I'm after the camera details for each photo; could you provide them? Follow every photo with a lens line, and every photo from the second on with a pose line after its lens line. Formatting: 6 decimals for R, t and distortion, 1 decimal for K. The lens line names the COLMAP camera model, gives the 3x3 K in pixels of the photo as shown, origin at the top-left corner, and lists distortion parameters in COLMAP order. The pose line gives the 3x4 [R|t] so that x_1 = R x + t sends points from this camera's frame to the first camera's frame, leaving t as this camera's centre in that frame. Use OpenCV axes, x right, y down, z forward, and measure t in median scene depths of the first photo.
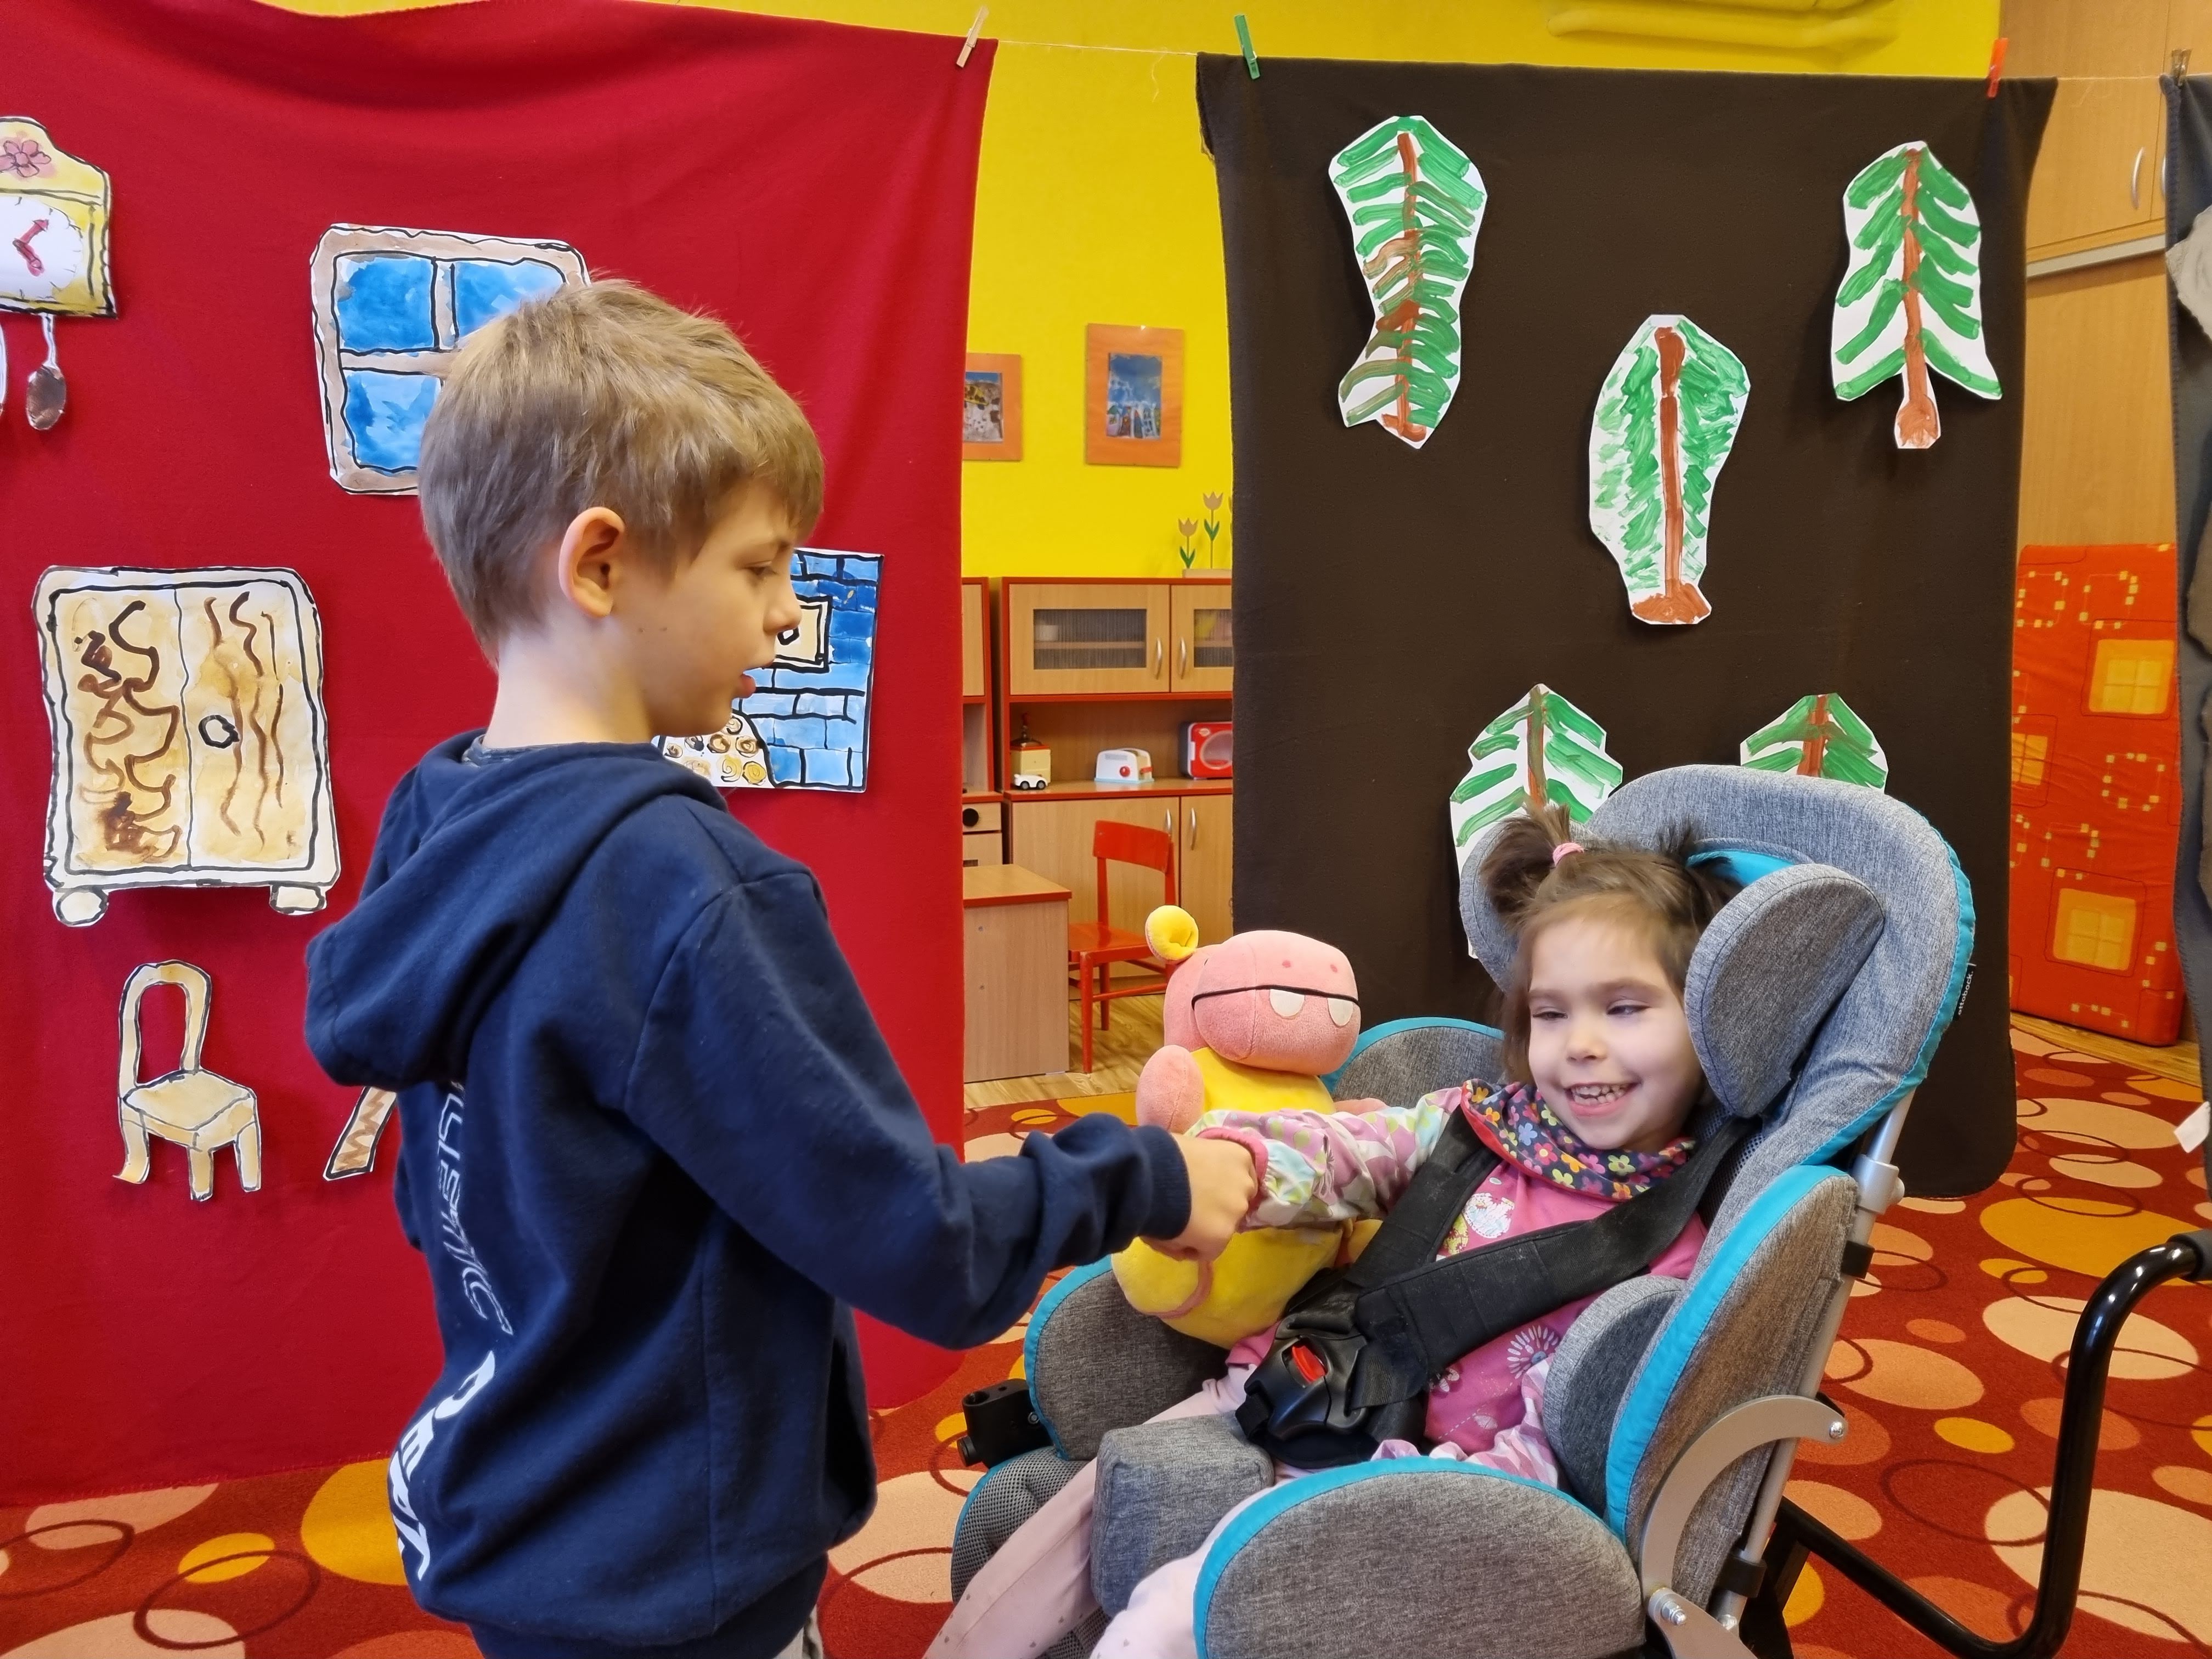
lens RADIAL K [[1690.5, 0, 1106.6], [0, 1690.5, 816.1], [0, 0, 1]] dist [0.054880, -0.043825]
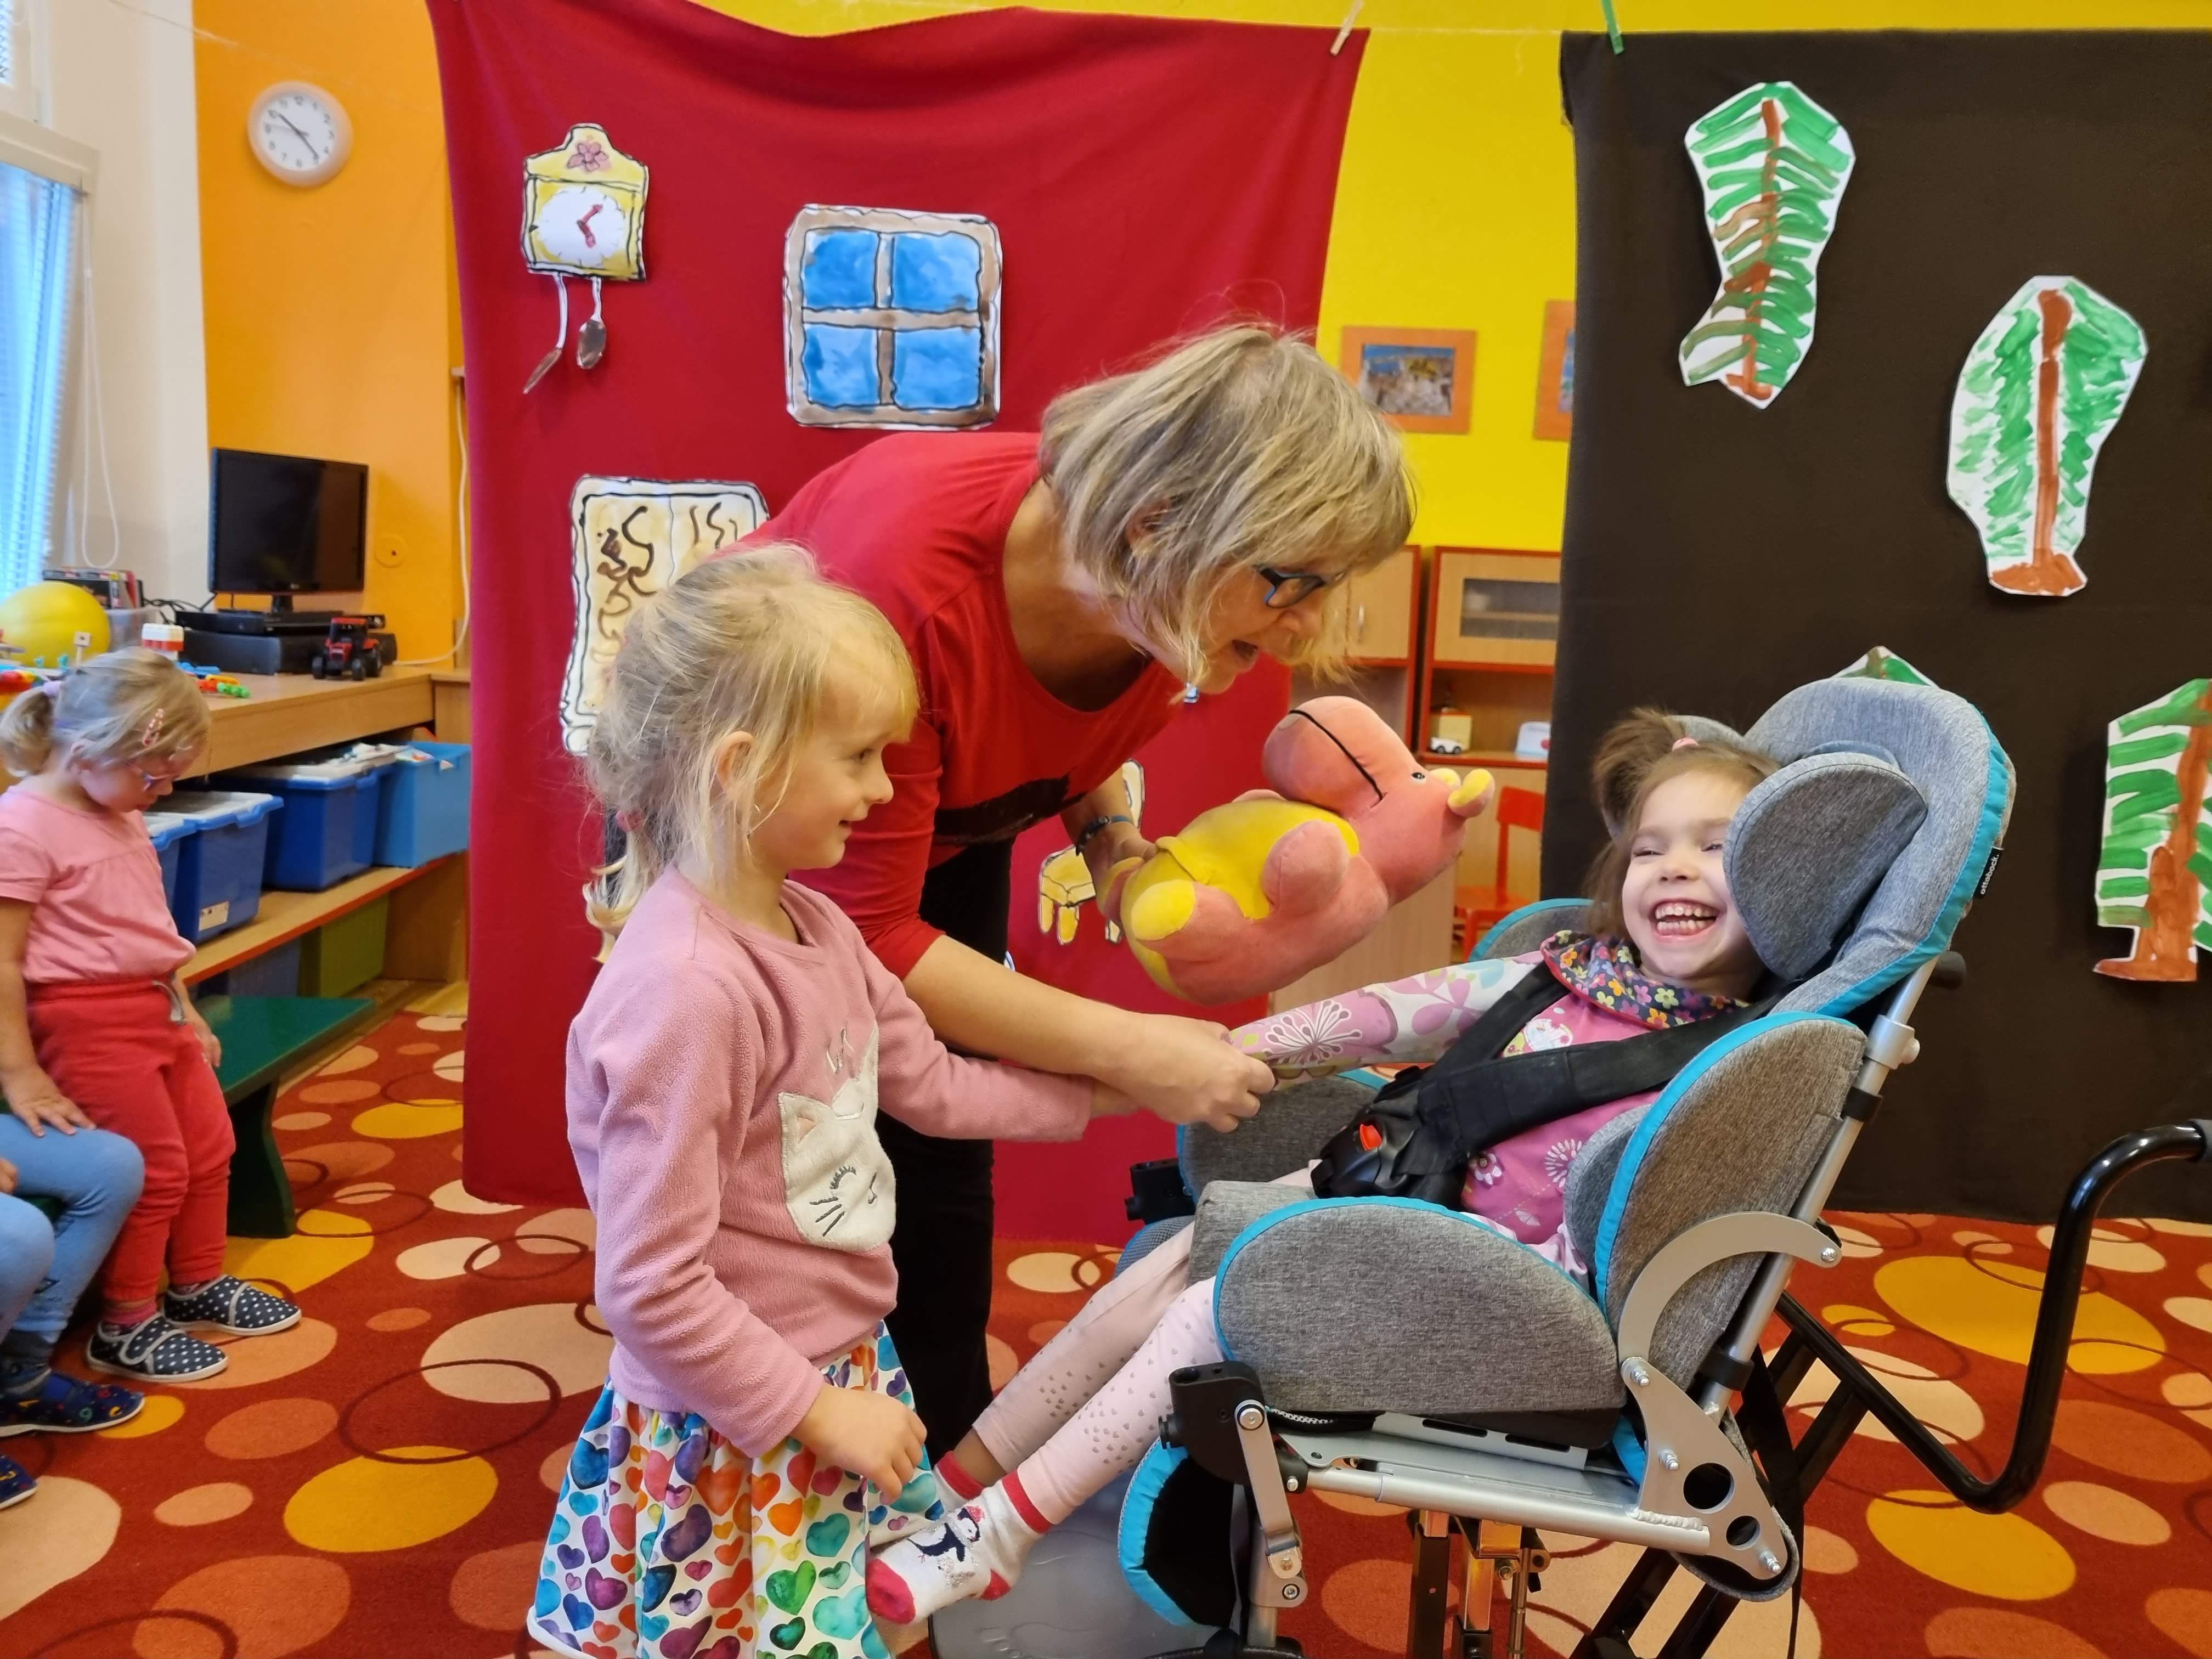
lens RADIAL K [[1690.5, 0, 1126.3], [0, 1690.5, 796.6], [0, 0, 1]] dist [0.054880, -0.043825]
pose [[0.956258, 0.084200, -0.280143, 0.124966], [-0.085711, 0.996296, 0.006876, 0.042397], [0.279685, 0.017436, 0.959934, -0.087953]]
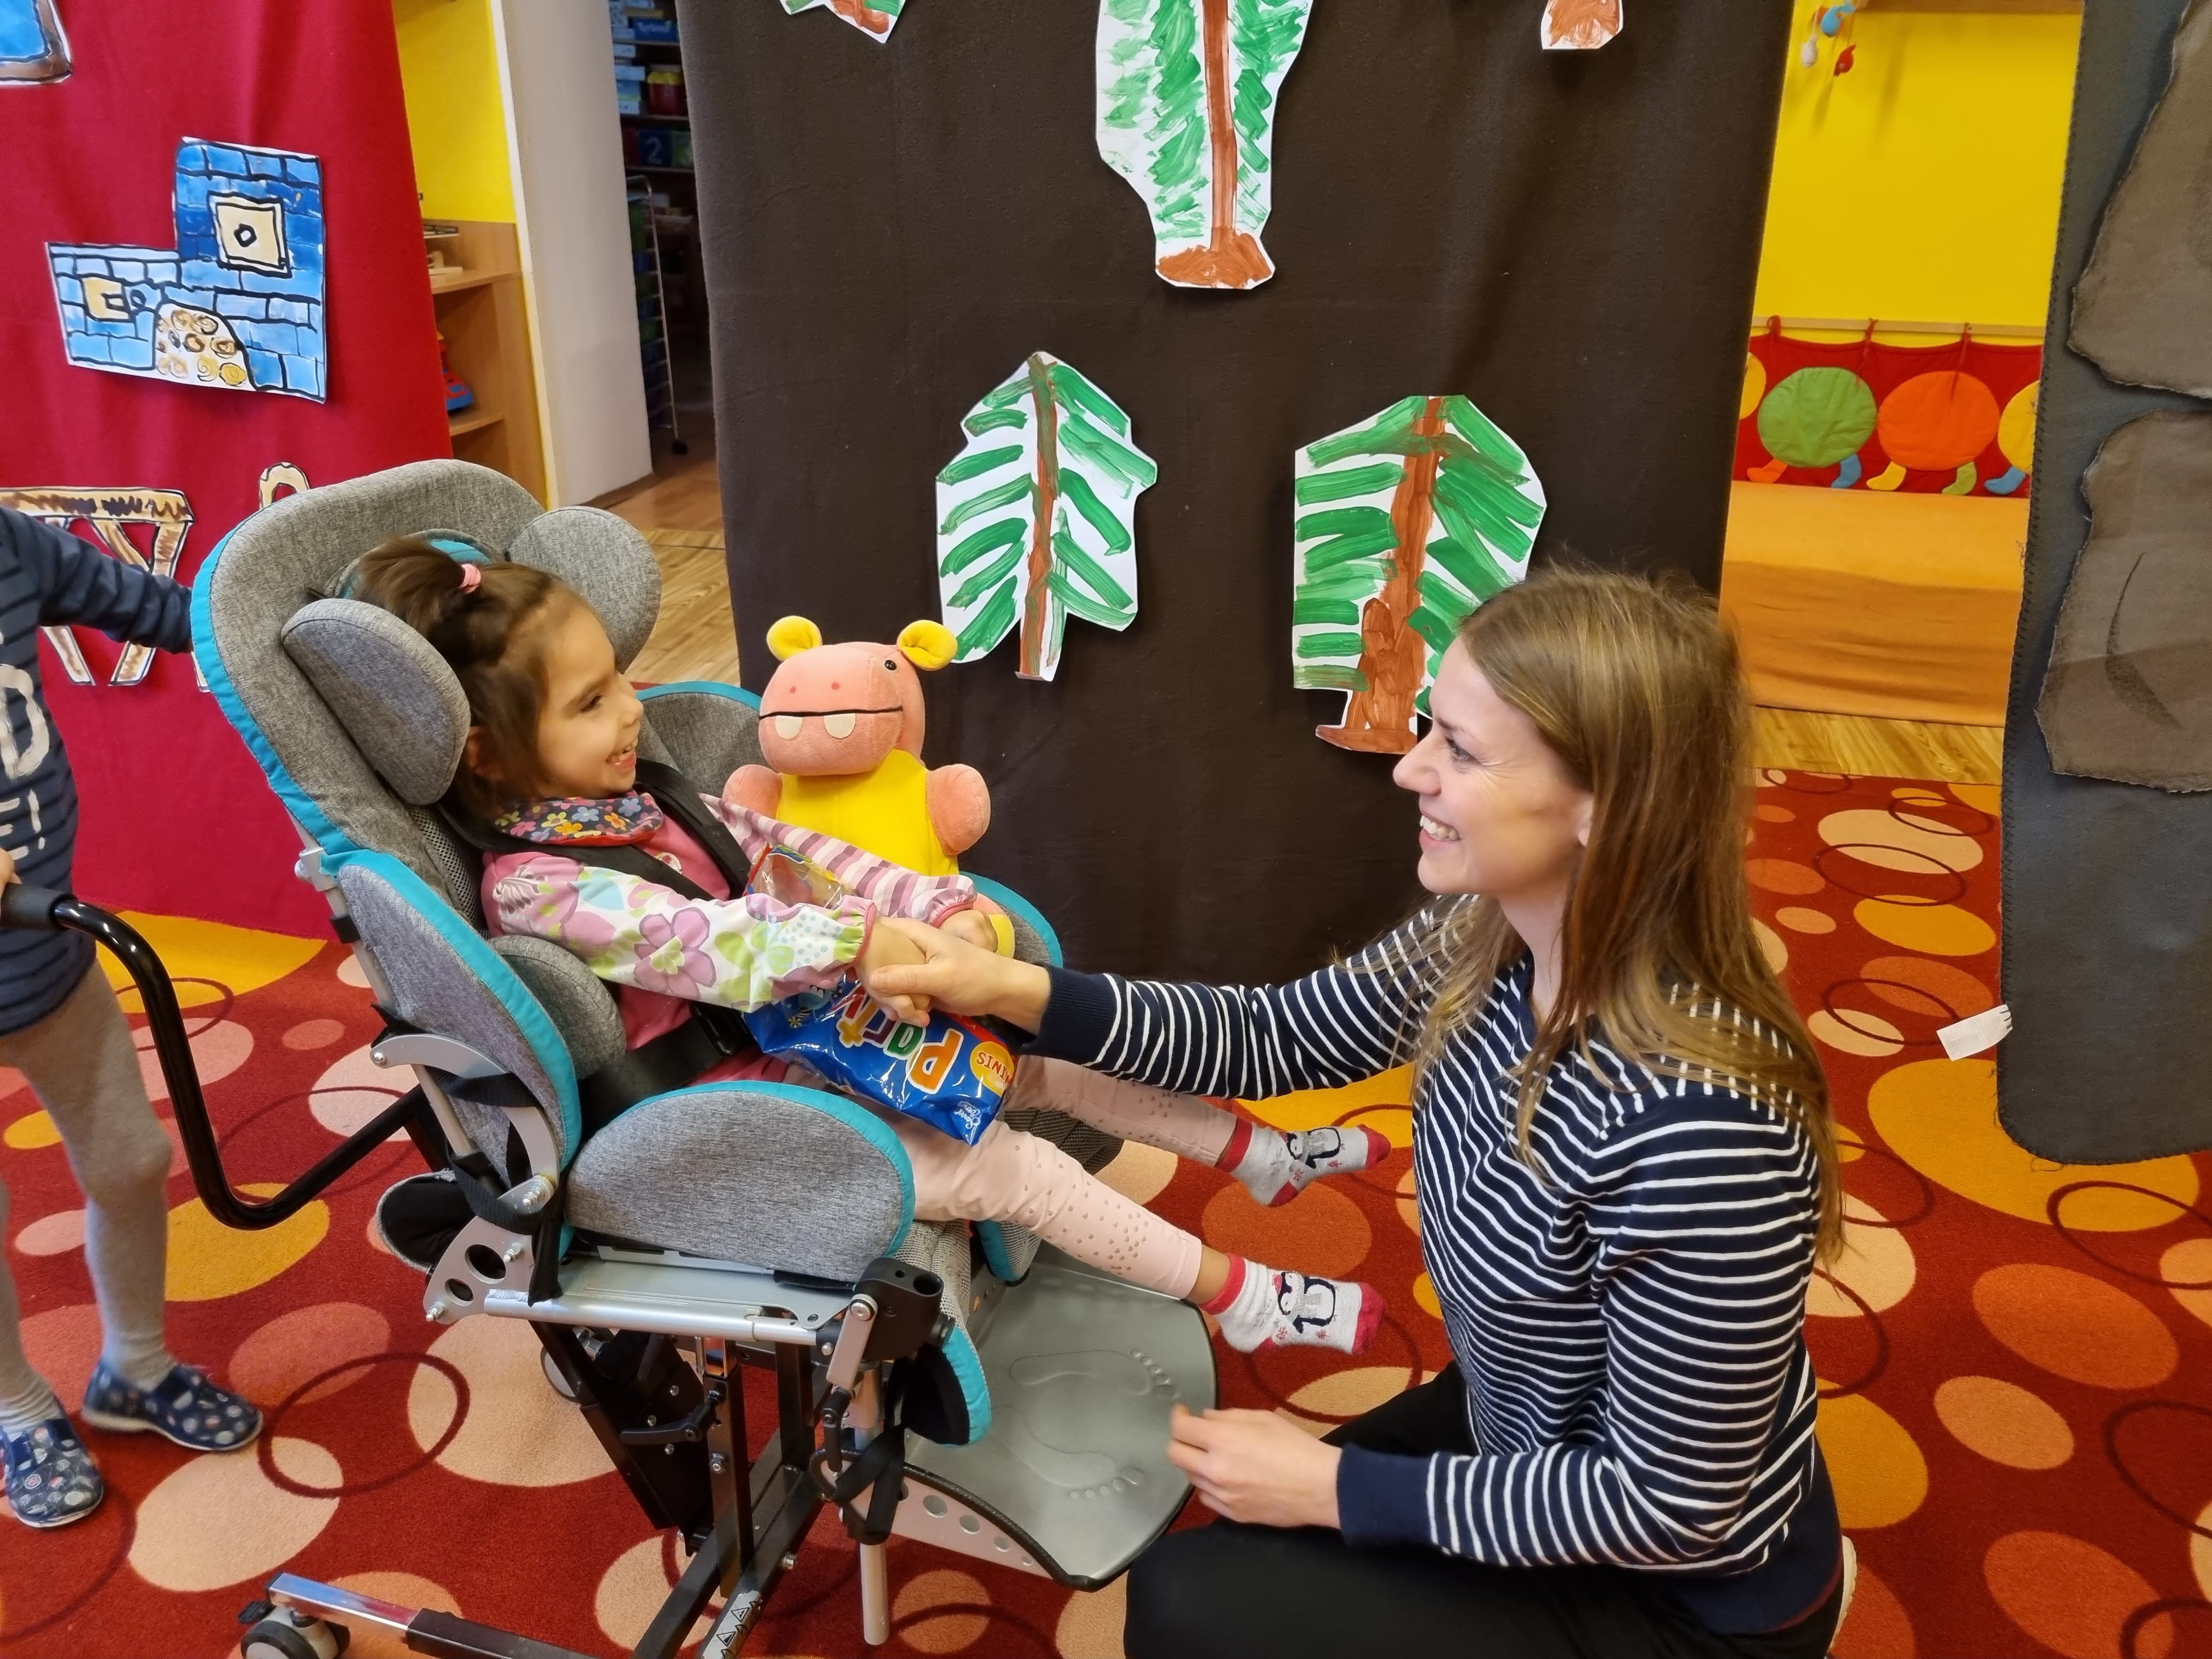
lens RADIAL K [[1690.5, 0, 1109.8], [0, 1690.5, 802.5], [0, 0, 1]] dist [0.054880, -0.043825]
pose [[0.886250, 0.202996, -0.416357, 0.702503], [-0.085489, 0.955097, 0.283691, -0.109619], [0.455249, -0.215828, 0.863809, 0.257942]]
